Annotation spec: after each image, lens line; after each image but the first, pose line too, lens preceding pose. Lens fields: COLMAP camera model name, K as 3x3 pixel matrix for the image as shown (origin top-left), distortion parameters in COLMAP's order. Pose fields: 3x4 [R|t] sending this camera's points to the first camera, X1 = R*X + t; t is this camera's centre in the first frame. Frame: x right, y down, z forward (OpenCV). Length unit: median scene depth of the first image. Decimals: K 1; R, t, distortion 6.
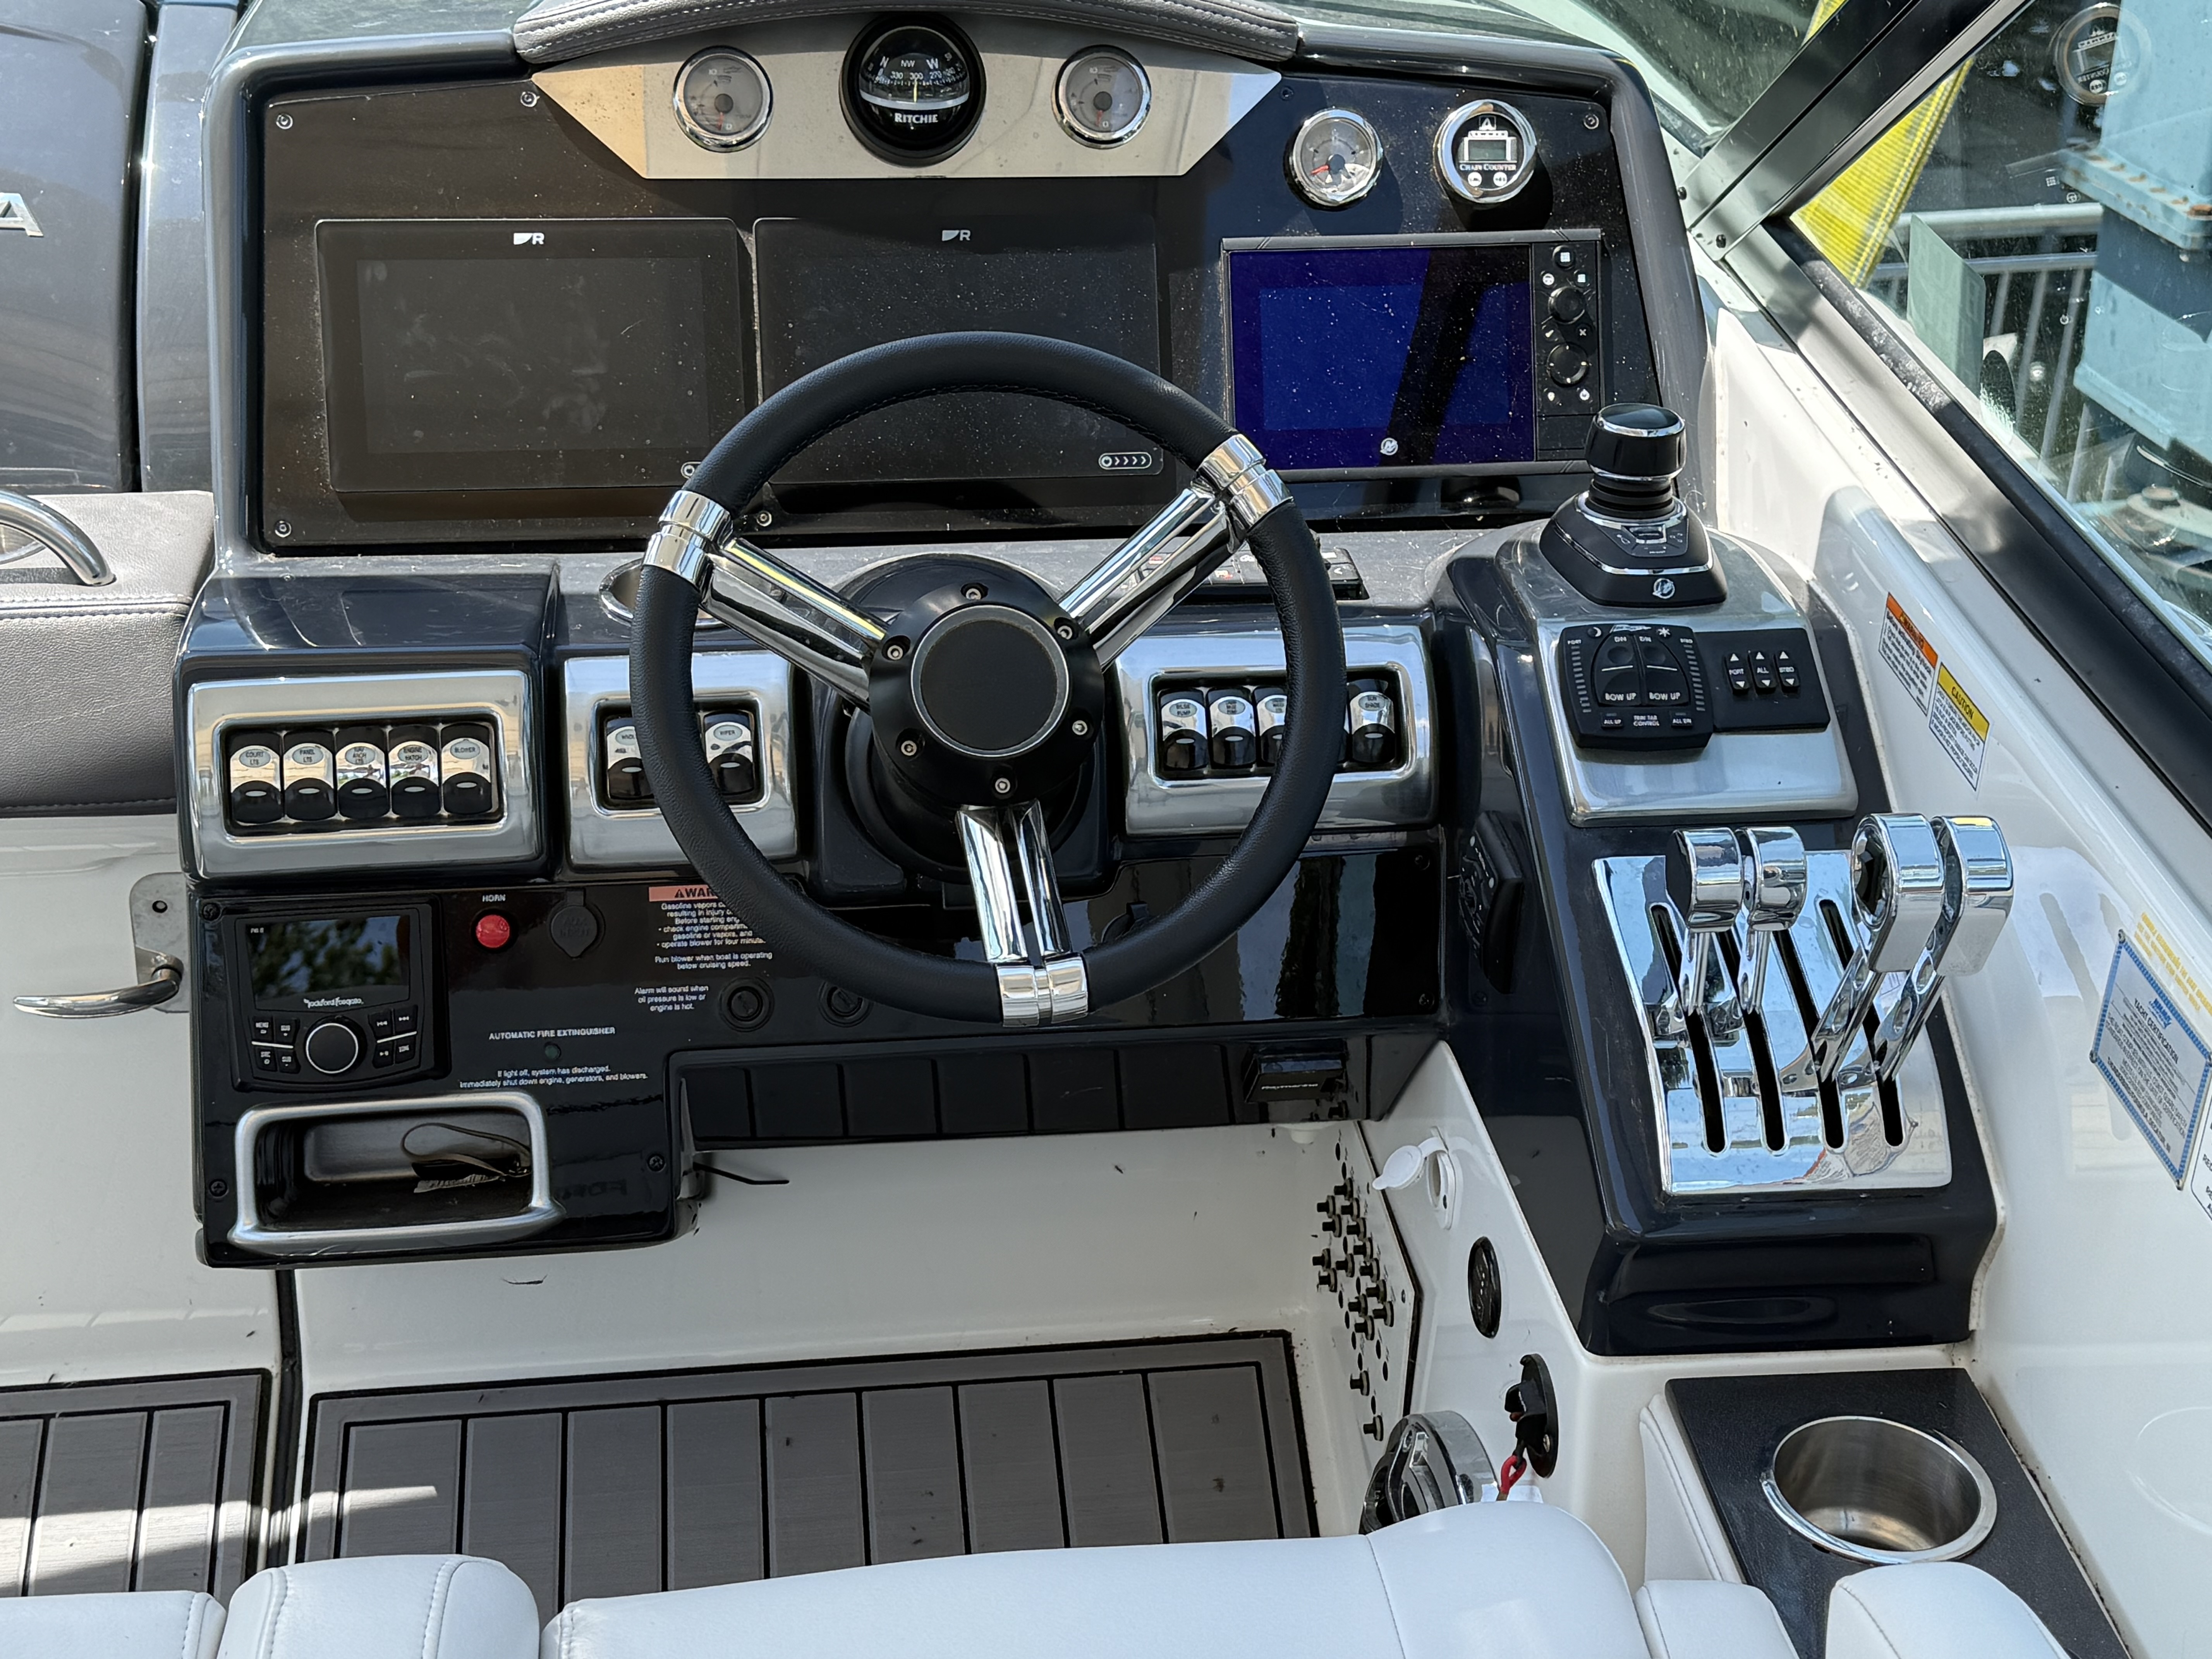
lens RADIAL K [[2990.9, 0, 1075.9], [0, 2990.9, 833.6], [0, 0, 1]] dist [0.088490, -0.034187]
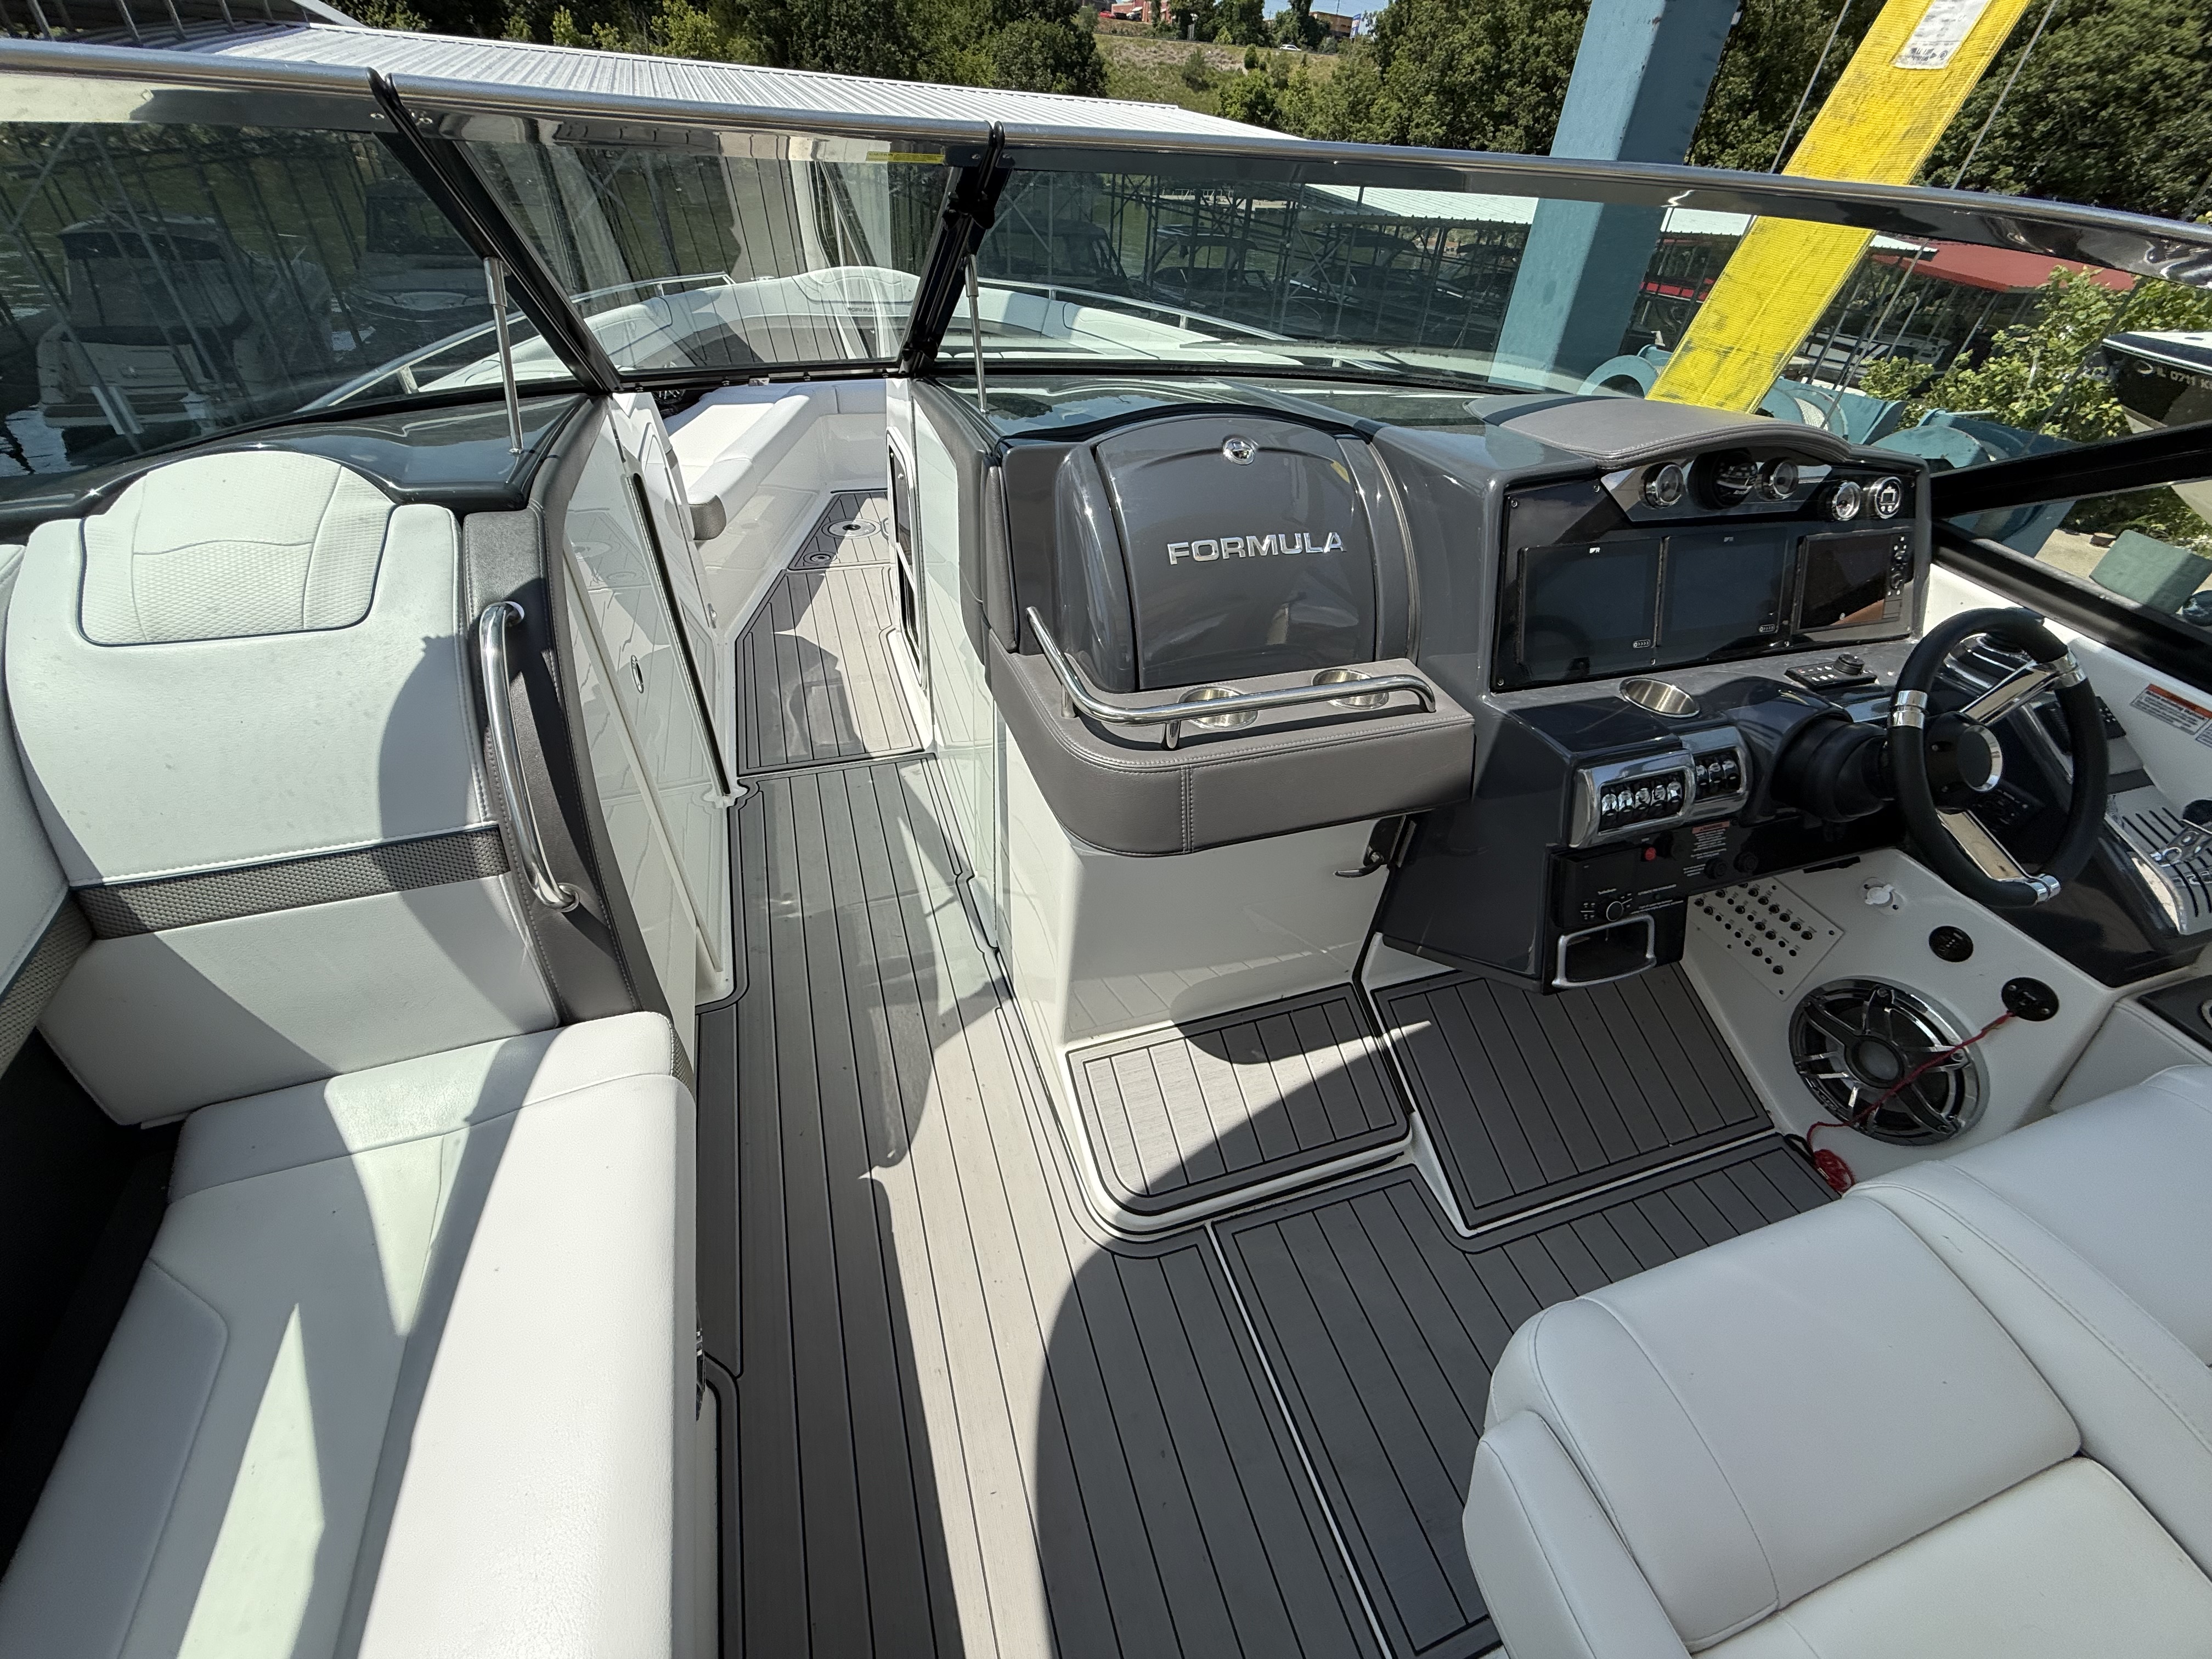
lens RADIAL K [[885.5, 0, 1111.1], [0, 885.5, 826.1], [0, 0, 1]] dist [0.000234, 0.000160]
pose [[0.976887, -0.094008, 0.191972, -0.745991], [0.053081, 0.976655, 0.208151, -0.160312], [-0.207059, -0.193150, 0.959072, 0.395411]]
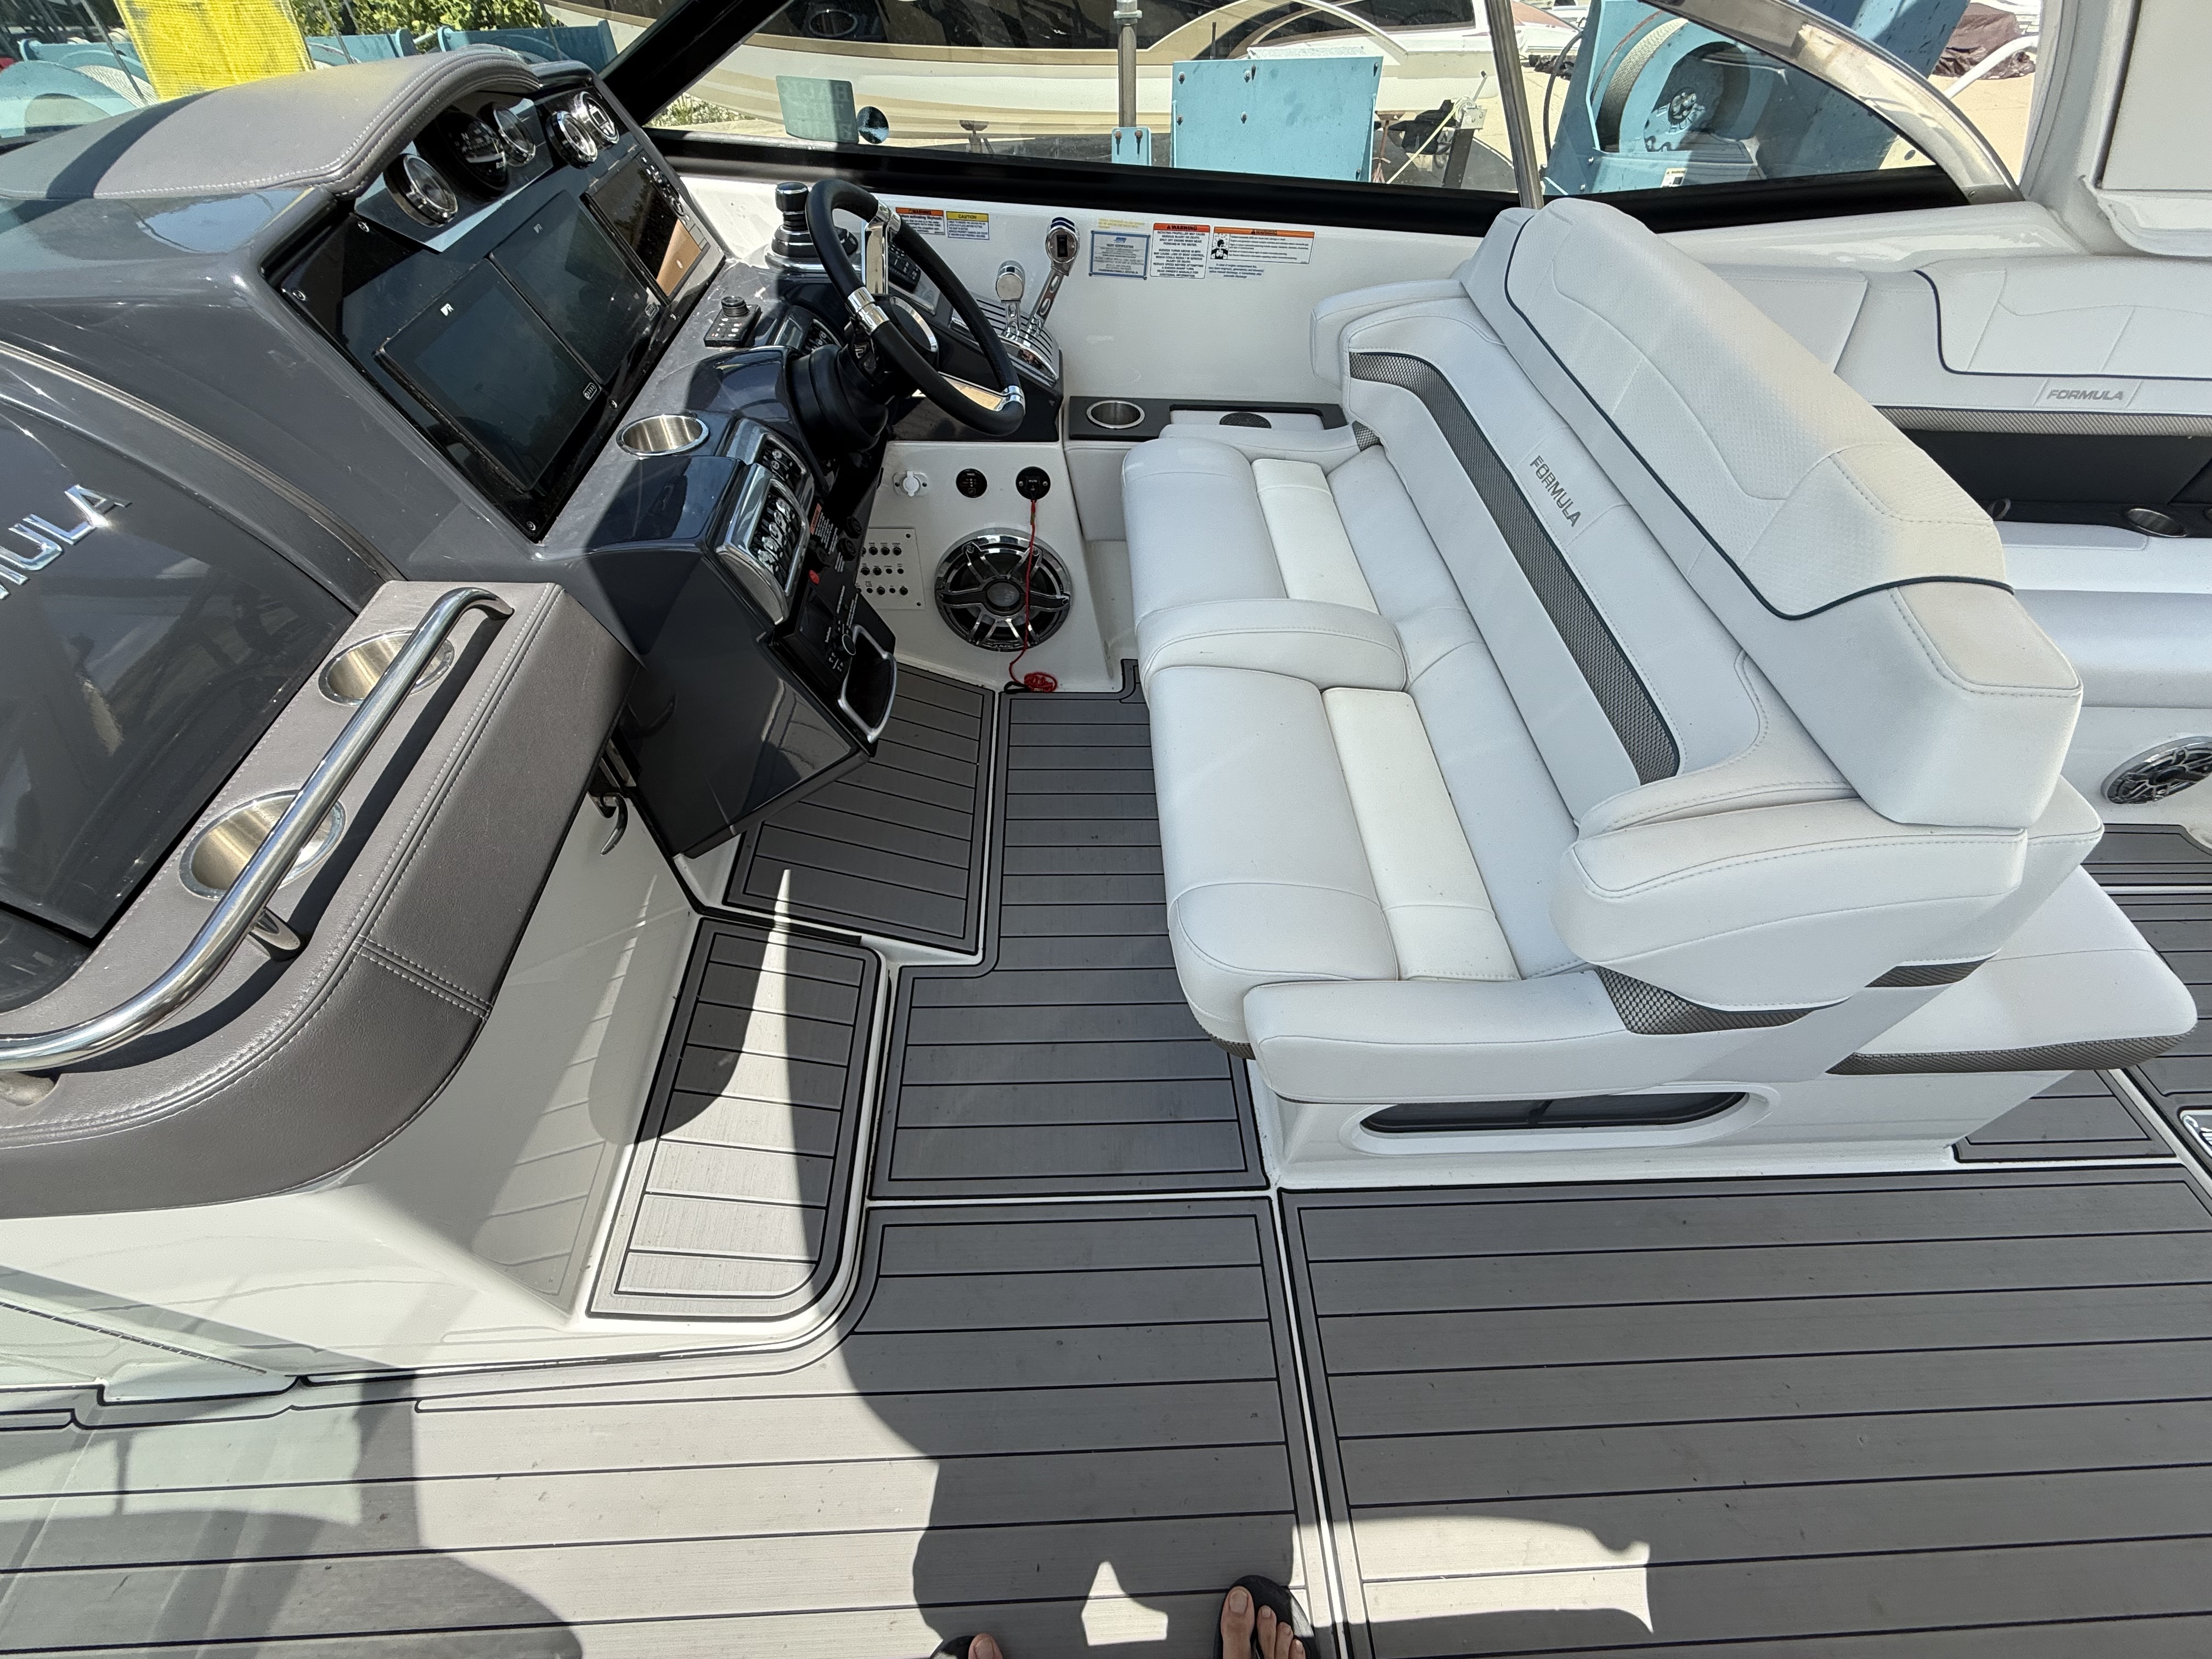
lens RADIAL K [[885.5, 0, 1111.1], [0, 885.5, 826.1], [0, 0, 1]] dist [0.000234, 0.000160]
pose [[0.077550, -0.771635, 0.631320, -0.739005], [0.443788, 0.593750, 0.671202, -0.205520], [-0.892770, 0.228121, 0.388488, 0.565865]]
